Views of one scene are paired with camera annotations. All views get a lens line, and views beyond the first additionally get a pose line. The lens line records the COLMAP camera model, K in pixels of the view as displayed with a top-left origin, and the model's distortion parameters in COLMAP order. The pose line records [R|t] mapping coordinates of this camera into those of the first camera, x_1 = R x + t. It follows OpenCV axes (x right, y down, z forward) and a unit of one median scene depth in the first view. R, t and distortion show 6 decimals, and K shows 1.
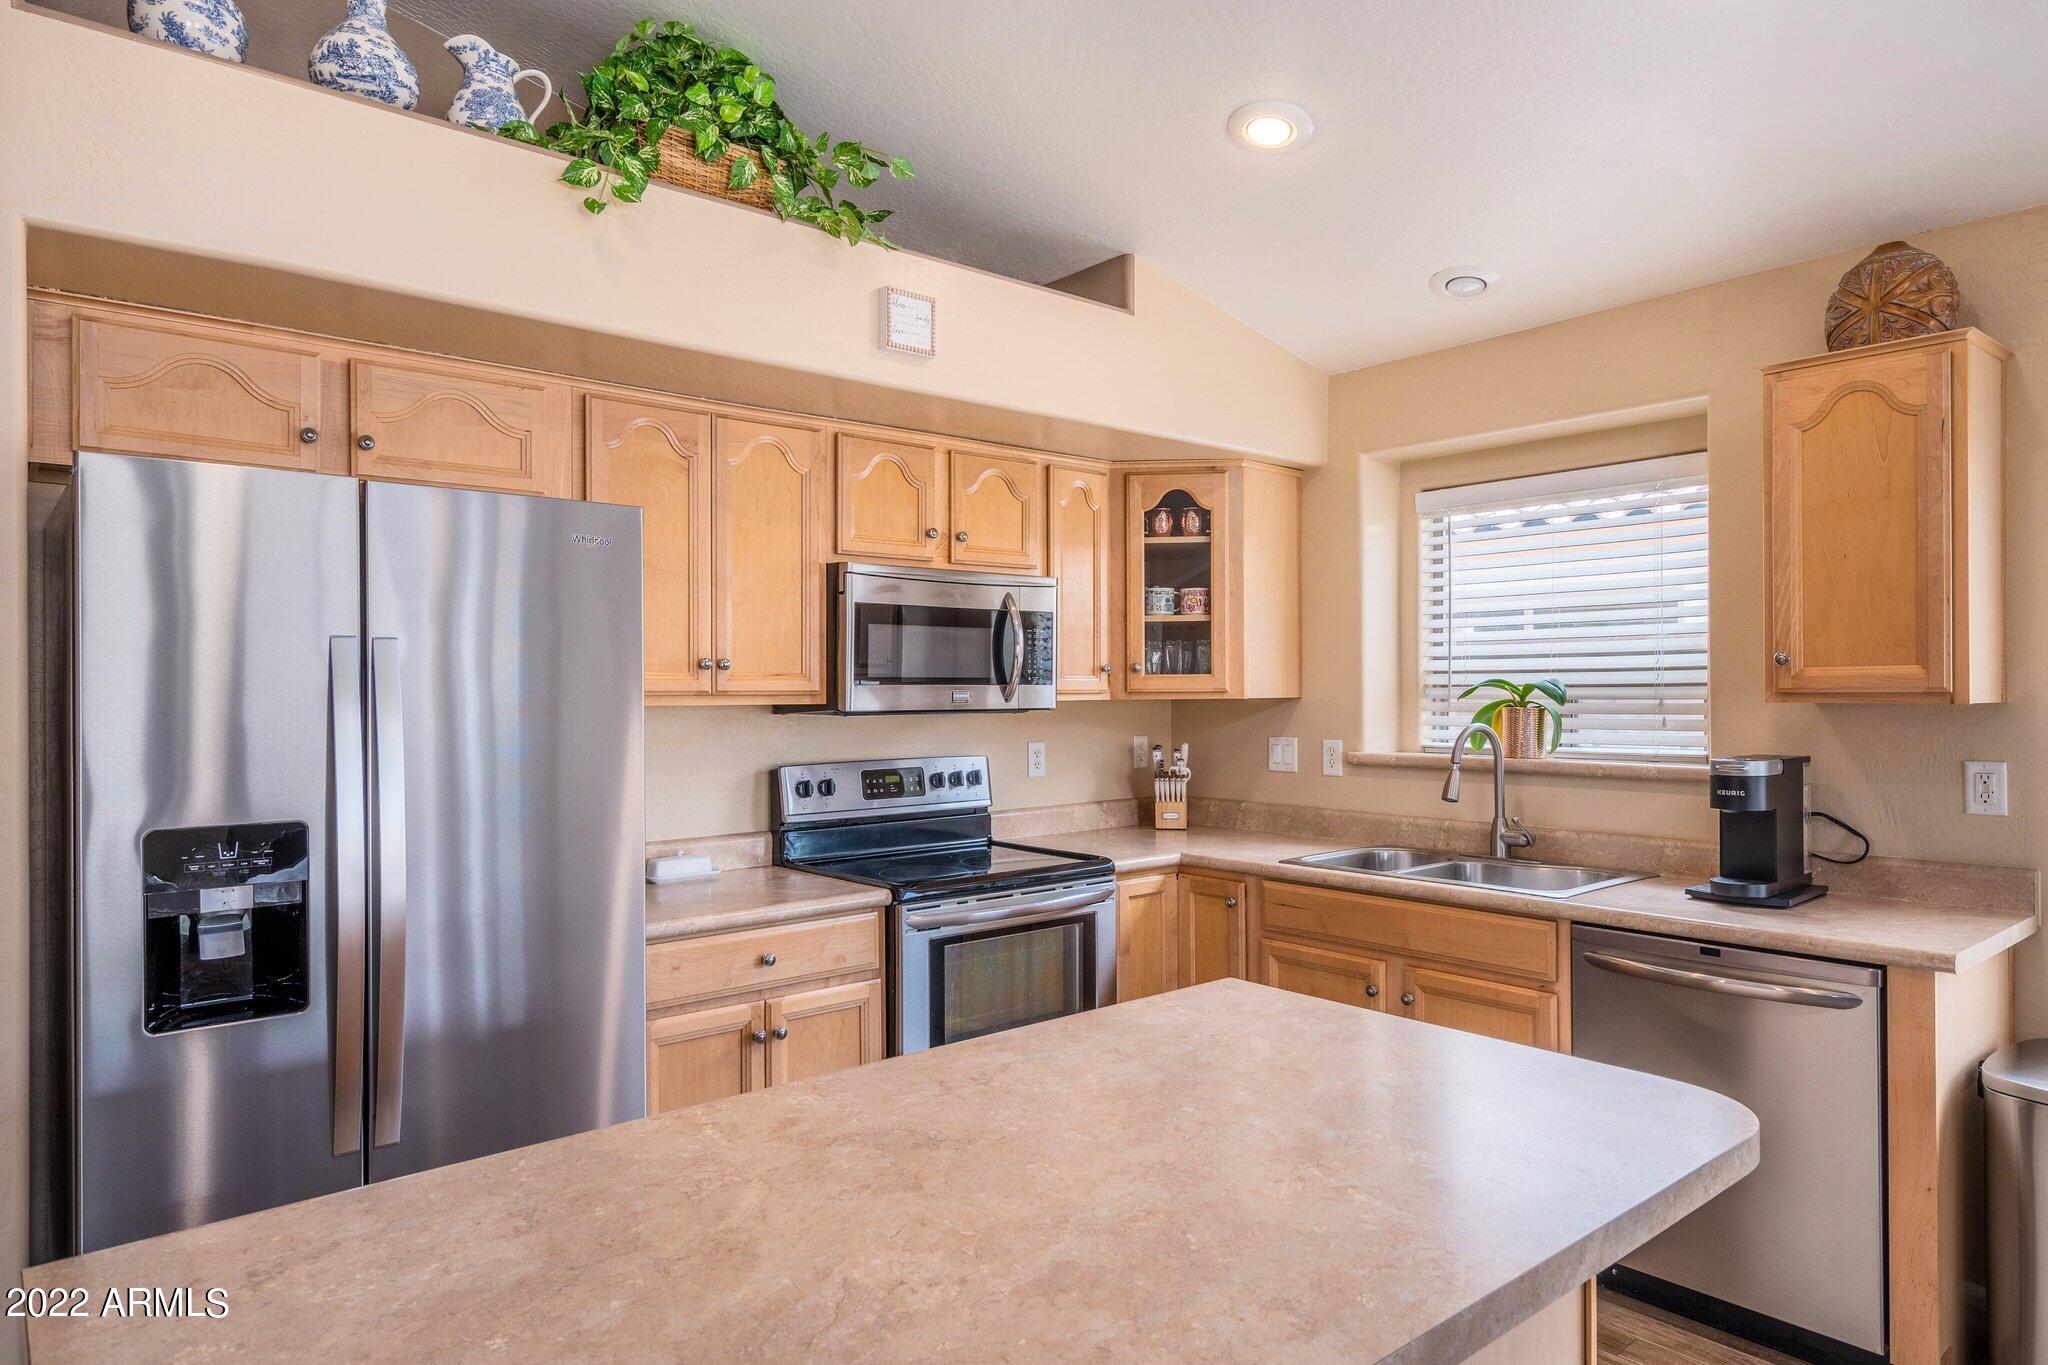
lens RADIAL K [[1224.0, 0, 1028.1], [0, 1224.0, 689.0], [0, 0, 1]] dist [-0.004880, 0.002831]
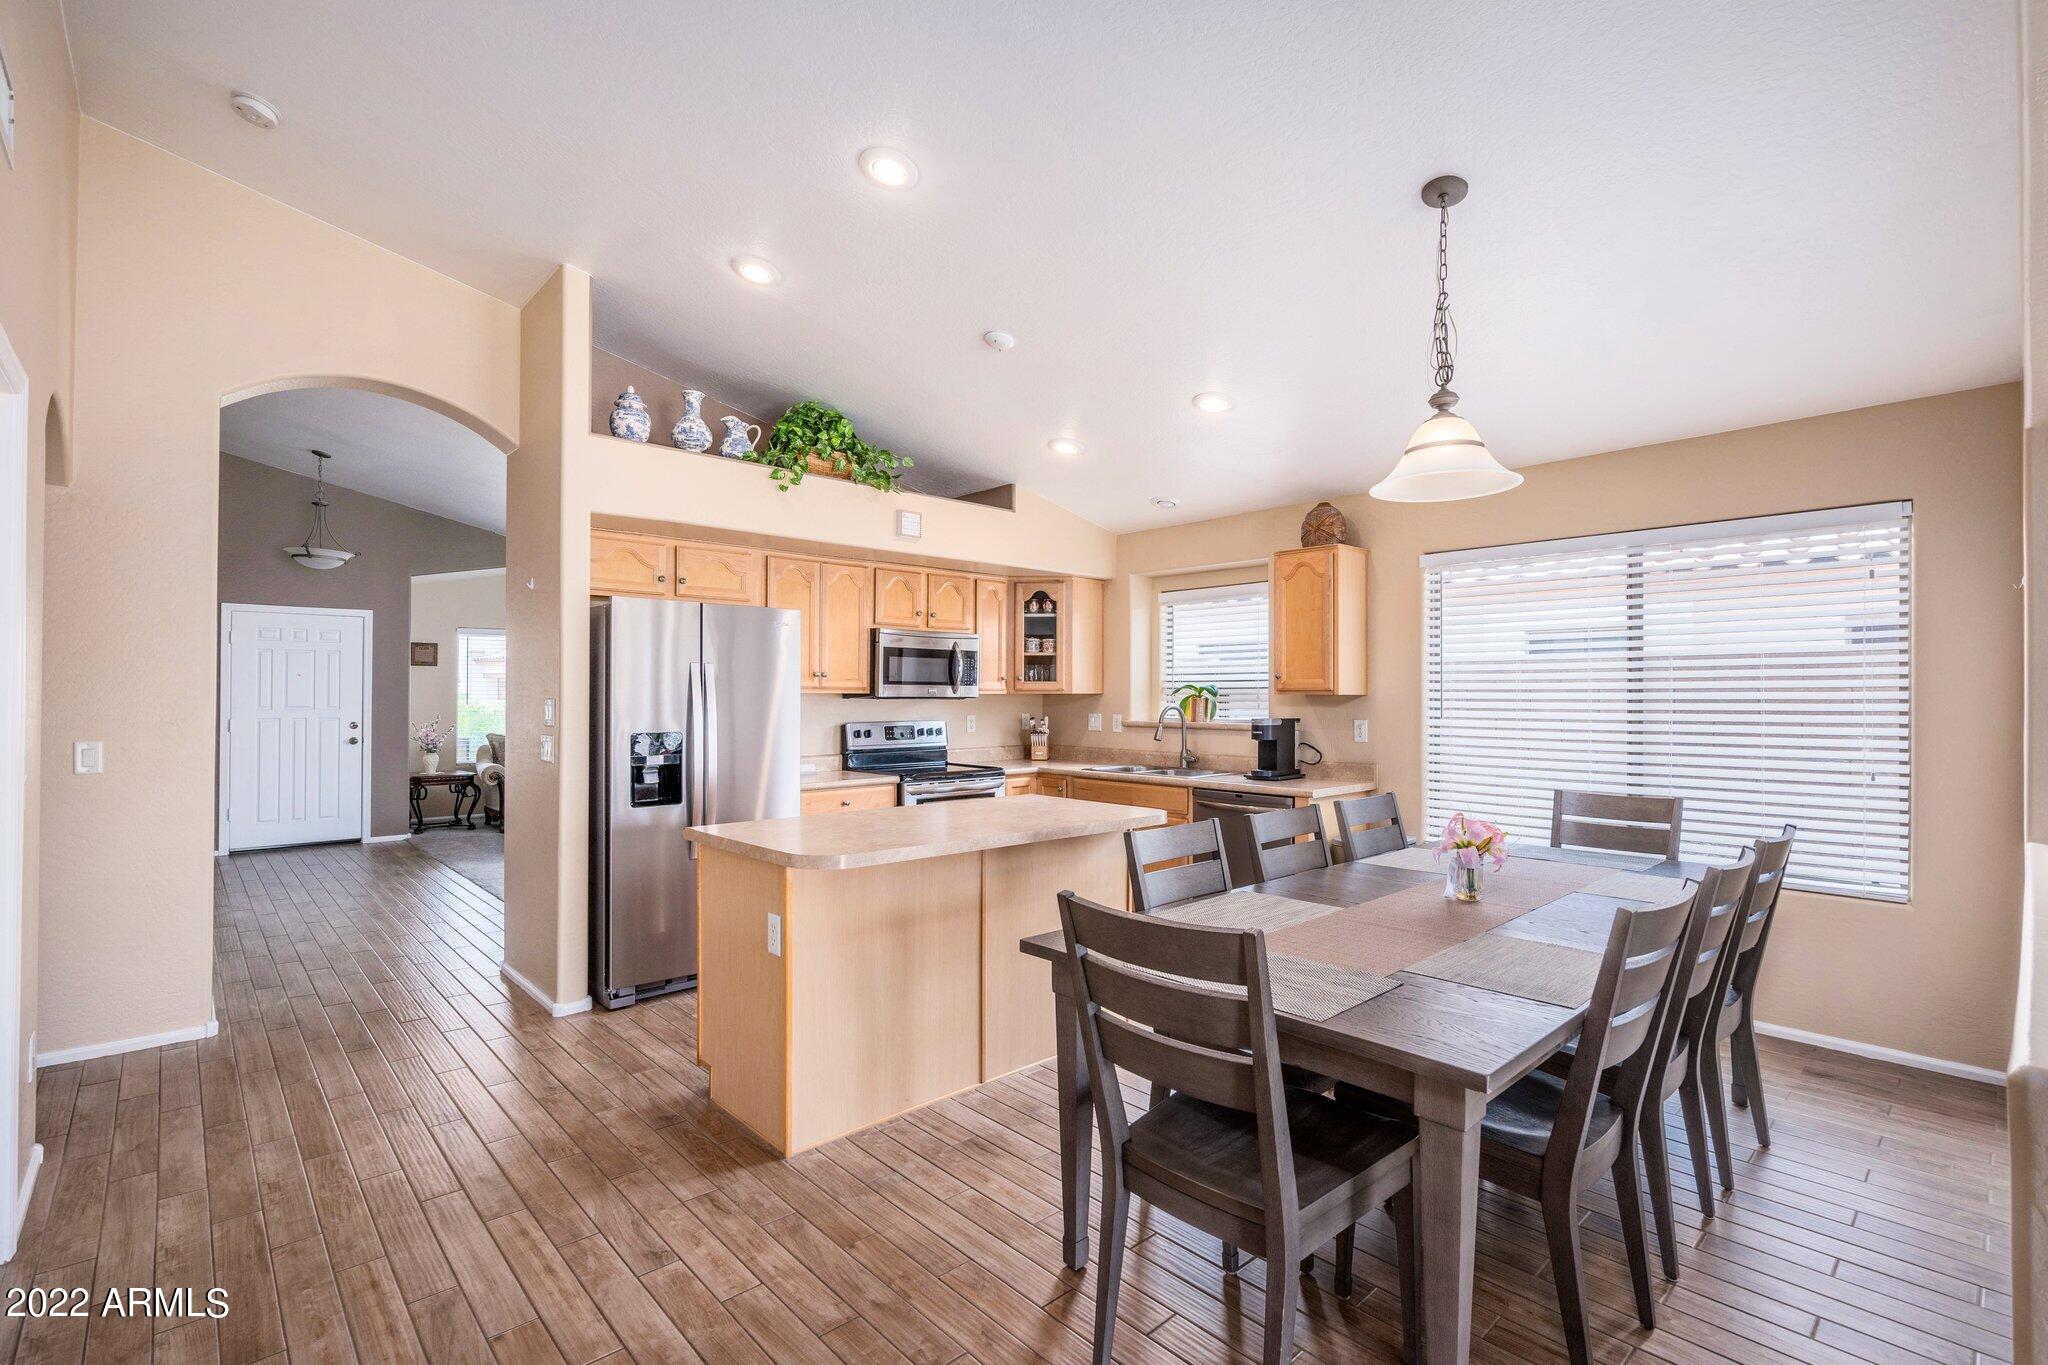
lens RADIAL K [[945.6, 0, 1027.6], [0, 945.6, 688.7], [0, 0, 1]] dist [-0.001537, -0.000017]
pose [[0.999247, 0.007732, 0.038018, 0.050700], [-0.007440, 0.999942, -0.007816, 0.015123], [-0.038076, 0.007527, 0.999246, -0.684513]]
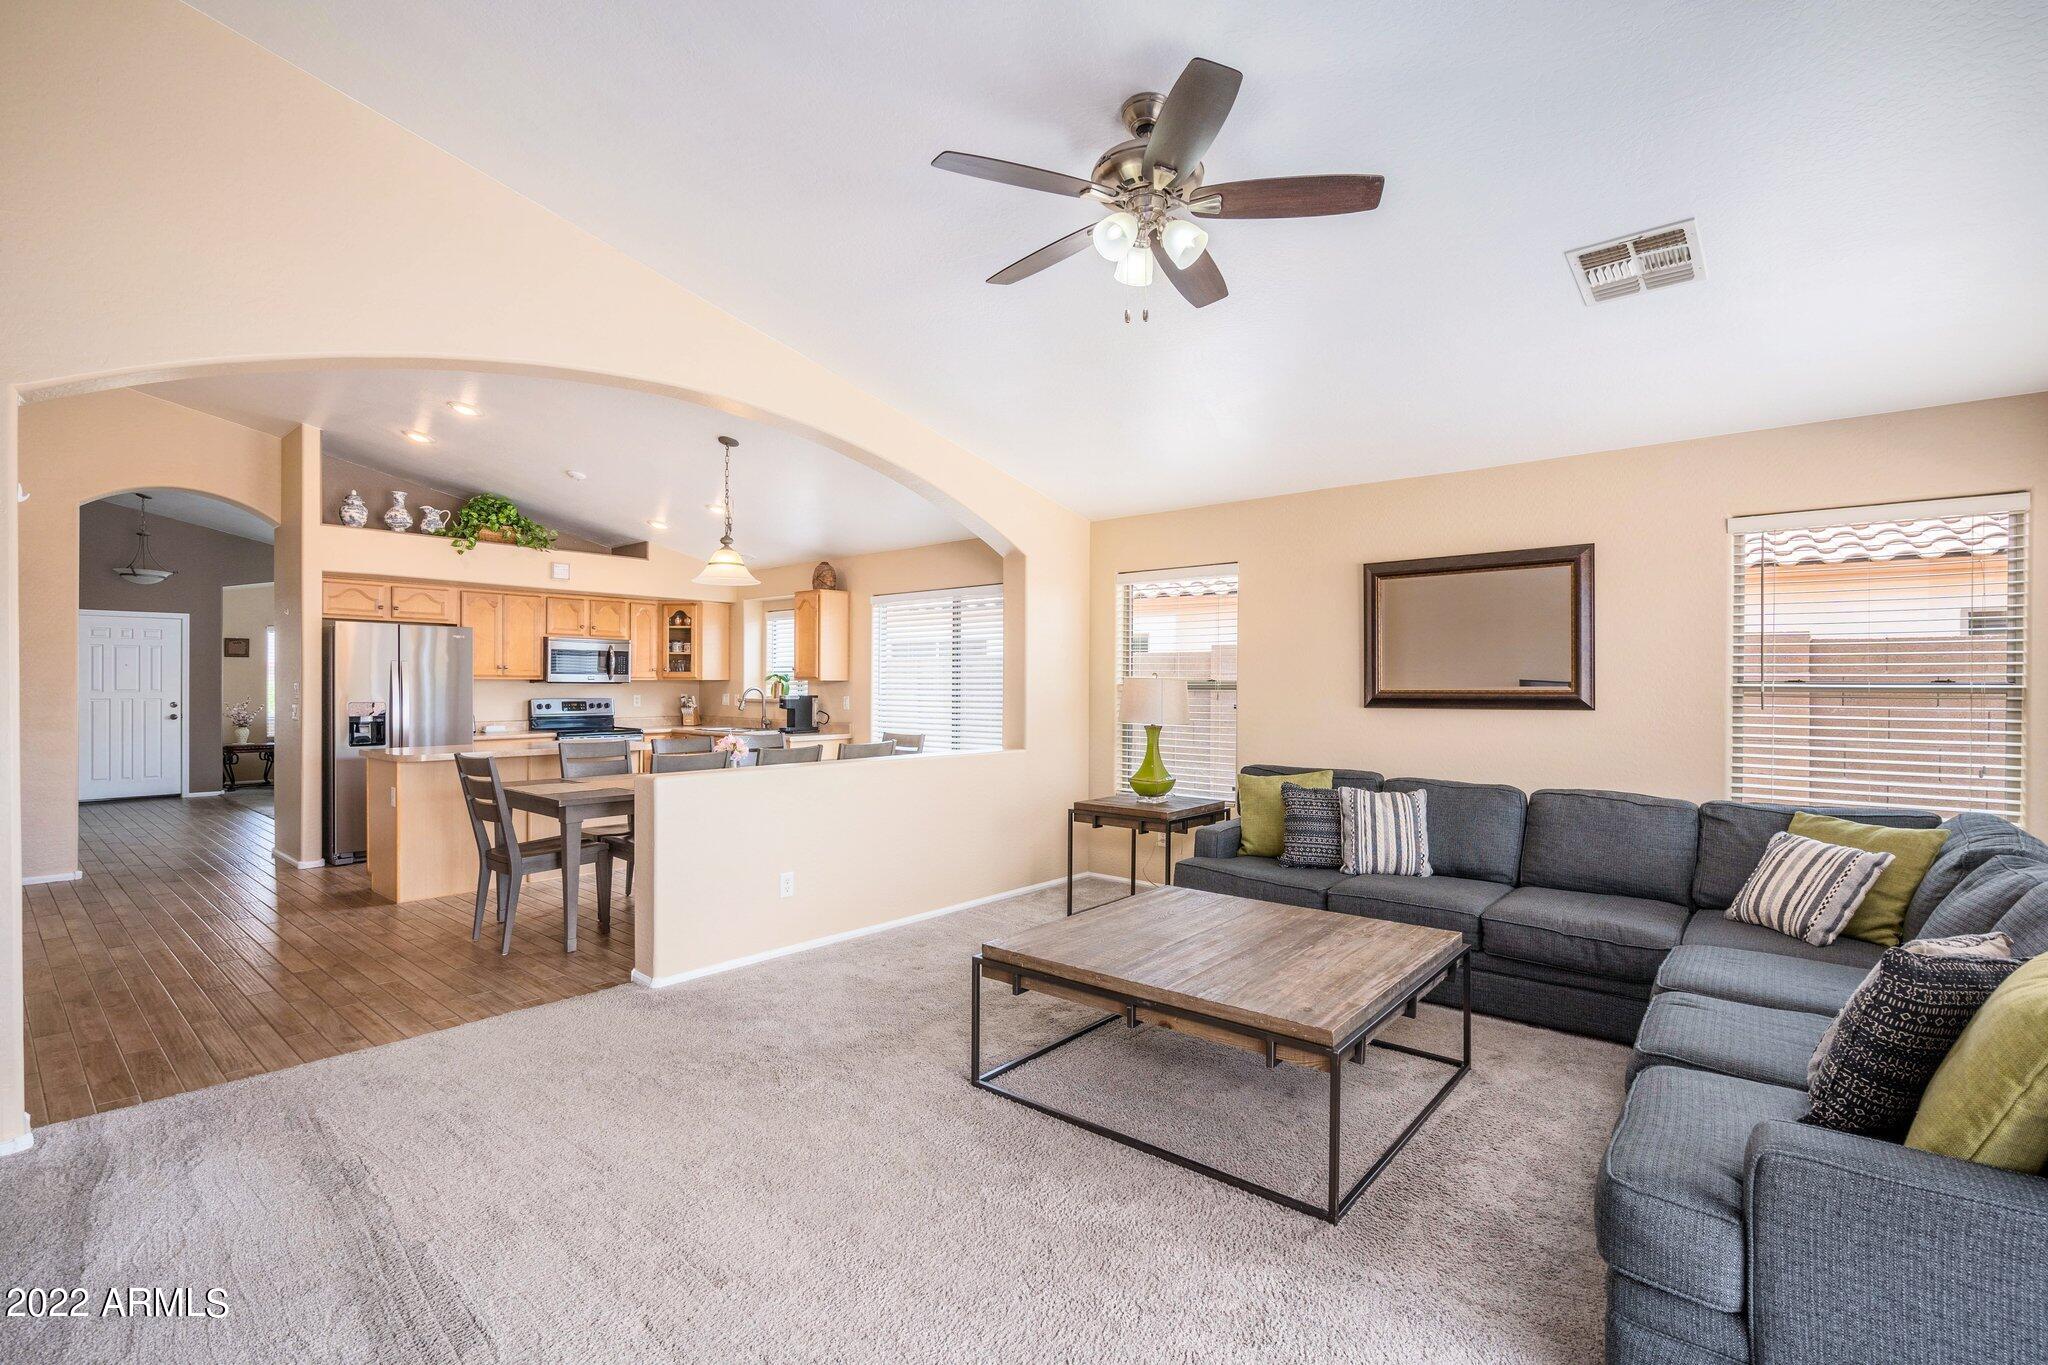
lens RADIAL K [[945.6, 0, 1039.7], [0, 945.6, 687.3], [0, 0, 1]] dist [-0.001537, -0.000017]
pose [[0.988007, 0.006368, 0.154281, 0.767327], [-0.006987, 0.999970, 0.003470, 0.014919], [-0.154254, -0.004506, 0.988021, -1.728482]]
